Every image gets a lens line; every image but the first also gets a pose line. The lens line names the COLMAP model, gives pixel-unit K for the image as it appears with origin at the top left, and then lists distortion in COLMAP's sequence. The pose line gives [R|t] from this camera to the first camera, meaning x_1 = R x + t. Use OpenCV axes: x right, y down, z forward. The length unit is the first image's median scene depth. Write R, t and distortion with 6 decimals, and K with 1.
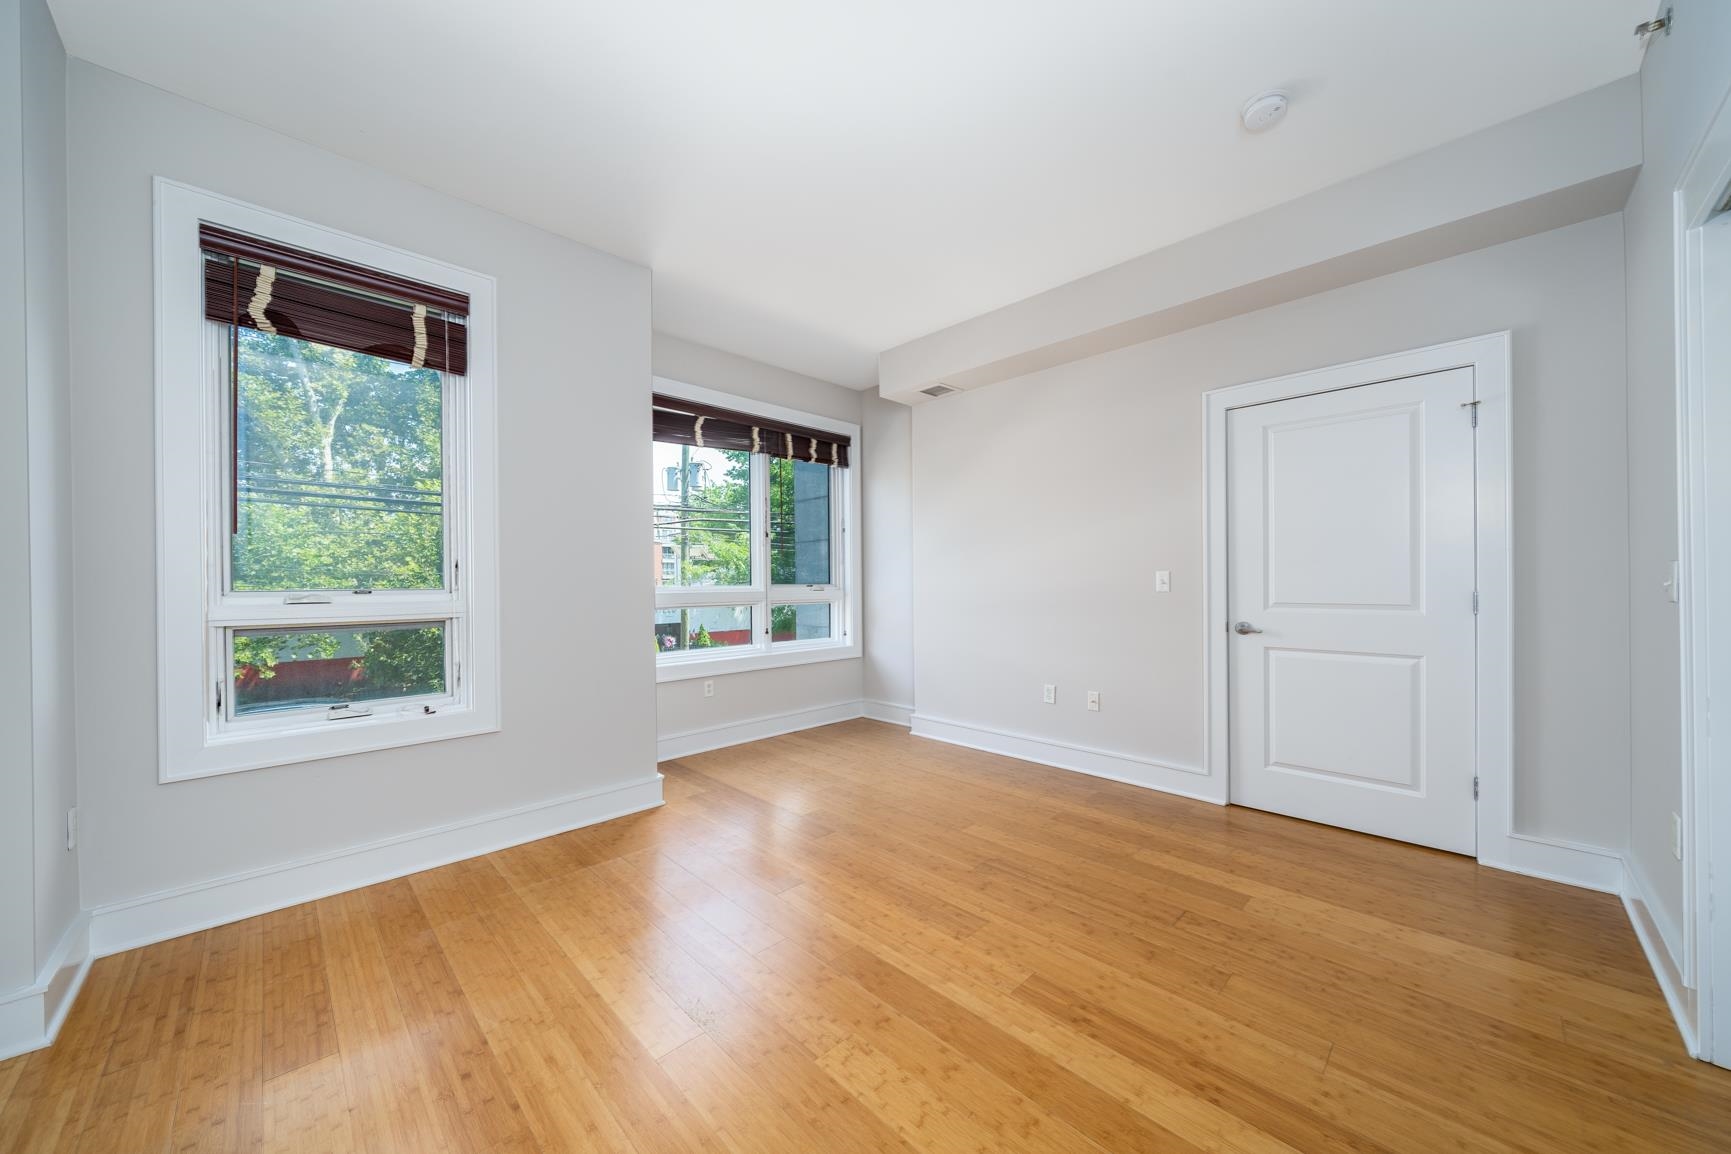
lens RADIAL K [[613.3, 0, 866.0], [0, 613.3, 586.5], [0, 0, 1]] dist [-0.001299, -0.000056]
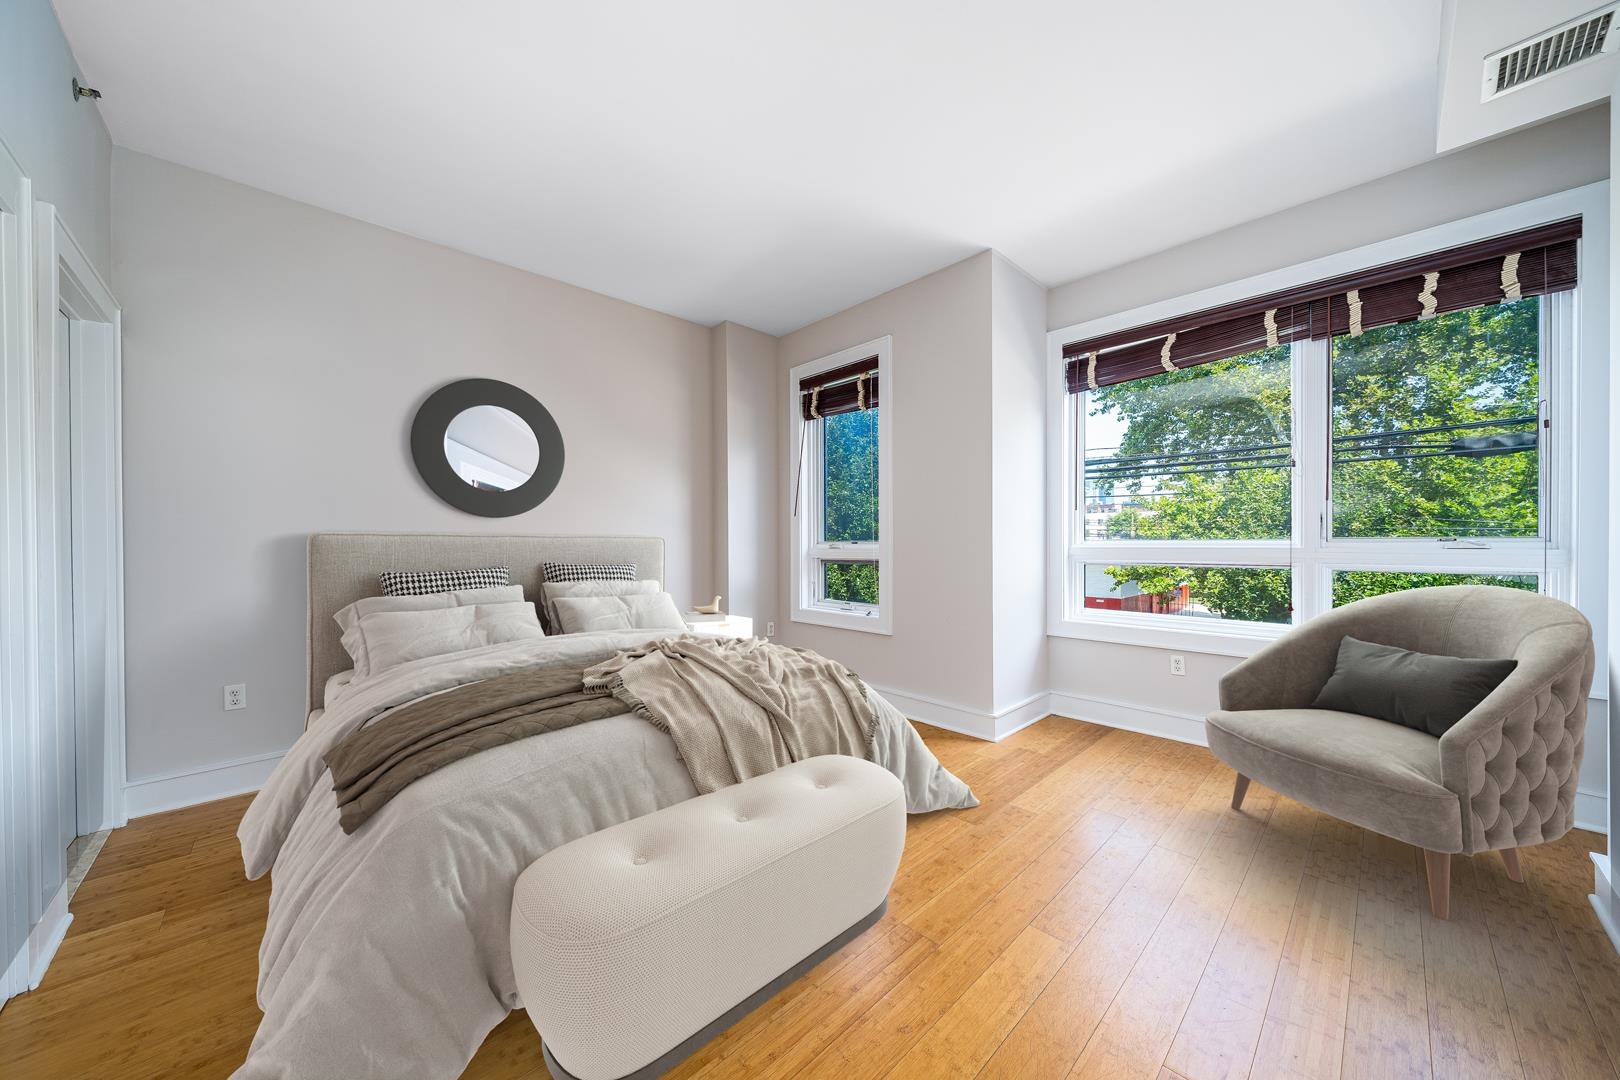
lens RADIAL K [[557.4, 0, 810.0], [0, 557.4, 540.0], [0, 0, 1]] dist [-0.004226, 0.000094]
pose [[-0.013497, 0.004223, -0.999900, 0.725118], [0.000256, 0.999991, 0.004219, -0.004334], [0.999909, -0.000199, -0.013498, 0.770263]]
